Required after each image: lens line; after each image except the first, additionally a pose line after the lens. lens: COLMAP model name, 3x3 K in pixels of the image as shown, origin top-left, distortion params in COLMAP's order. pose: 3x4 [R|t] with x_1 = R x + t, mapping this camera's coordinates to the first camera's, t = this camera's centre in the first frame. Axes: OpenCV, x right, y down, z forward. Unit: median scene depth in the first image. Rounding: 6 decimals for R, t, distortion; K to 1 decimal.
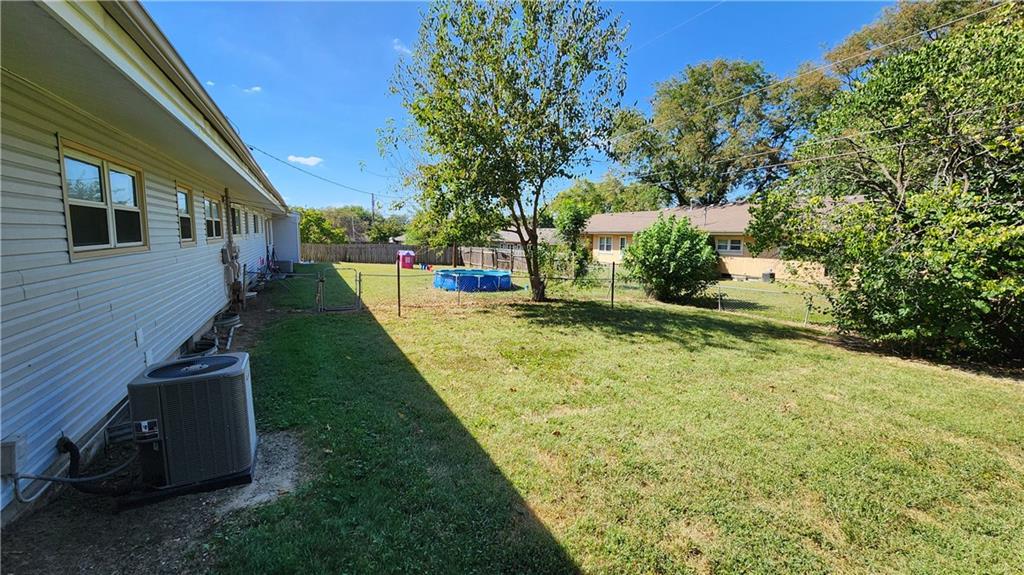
lens RADIAL K [[417.9, 0, 512.0], [0, 417.9, 287.5], [0, 0, 1]] dist [-0.003352, -0.000179]
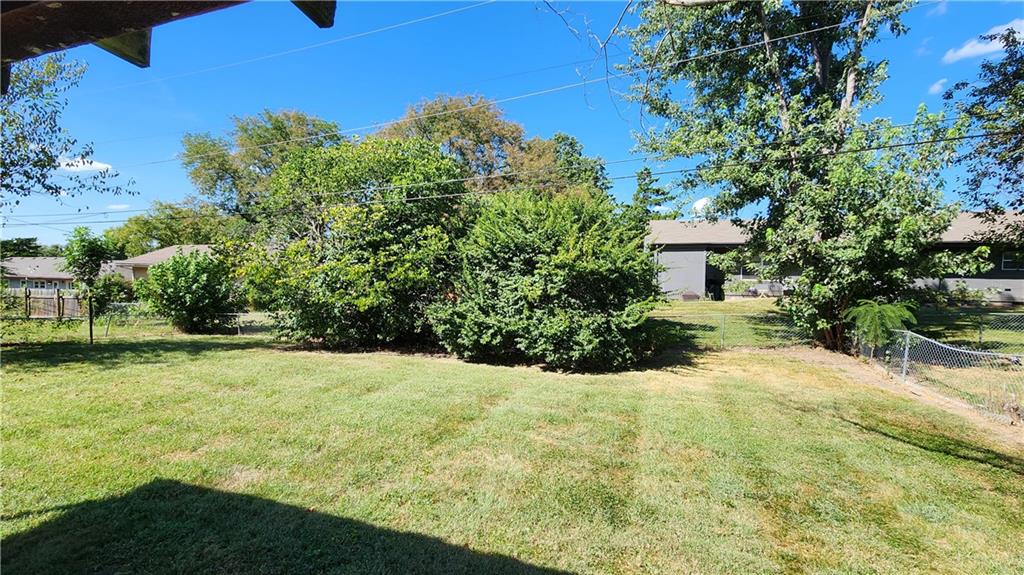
lens RADIAL K [[416.7, 0, 515.2], [0, 416.7, 285.8], [0, 0, 1]] dist [-0.001680, -0.000257]
pose [[0.697106, -0.026541, 0.716477, 0.264641], [0.086644, 0.995109, -0.047439, 0.048399], [-0.711714, 0.095148, 0.695996, -0.394005]]
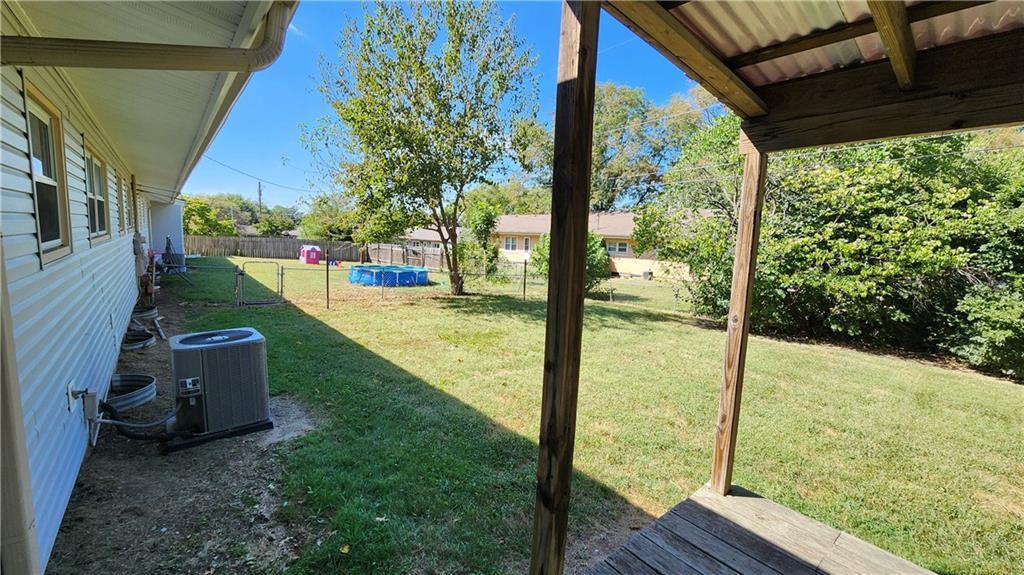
lens RADIAL K [[416.7, 0, 515.2], [0, 416.7, 285.8], [0, 0, 1]] dist [-0.001680, -0.000257]
pose [[0.970987, 0.000509, 0.239132, -0.059385], [-0.000288, 0.999999, -0.000960, 0.011774], [-0.239132, 0.000863, 0.970987, -0.100973]]
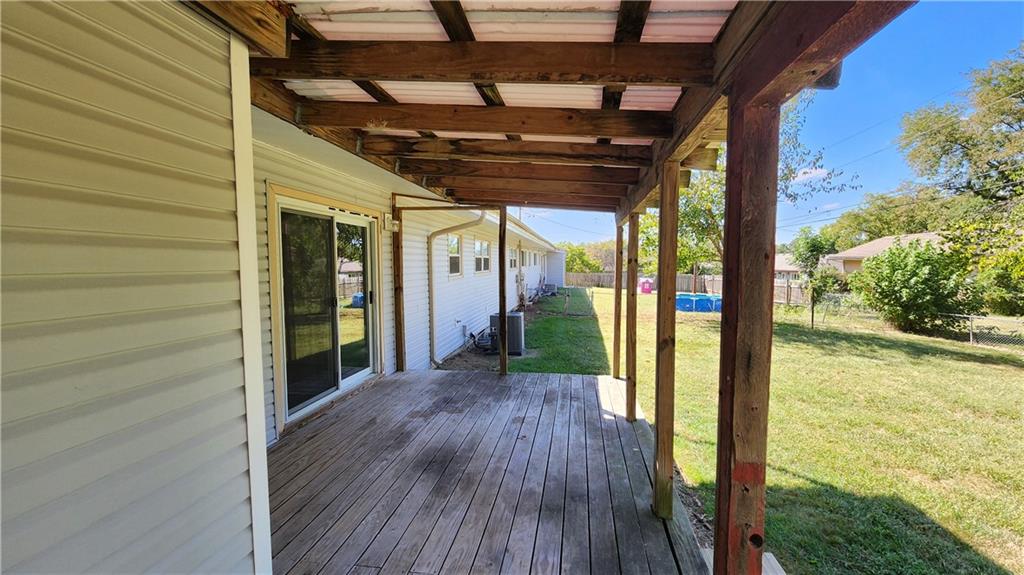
lens RADIAL K [[416.7, 0, 515.2], [0, 416.7, 285.8], [0, 0, 1]] dist [-0.001680, -0.000257]
pose [[0.822907, 0.011913, -0.568051, 0.242794], [-0.054020, 0.996892, -0.057350, 0.043661], [0.565602, 0.077880, 0.820993, -0.357151]]
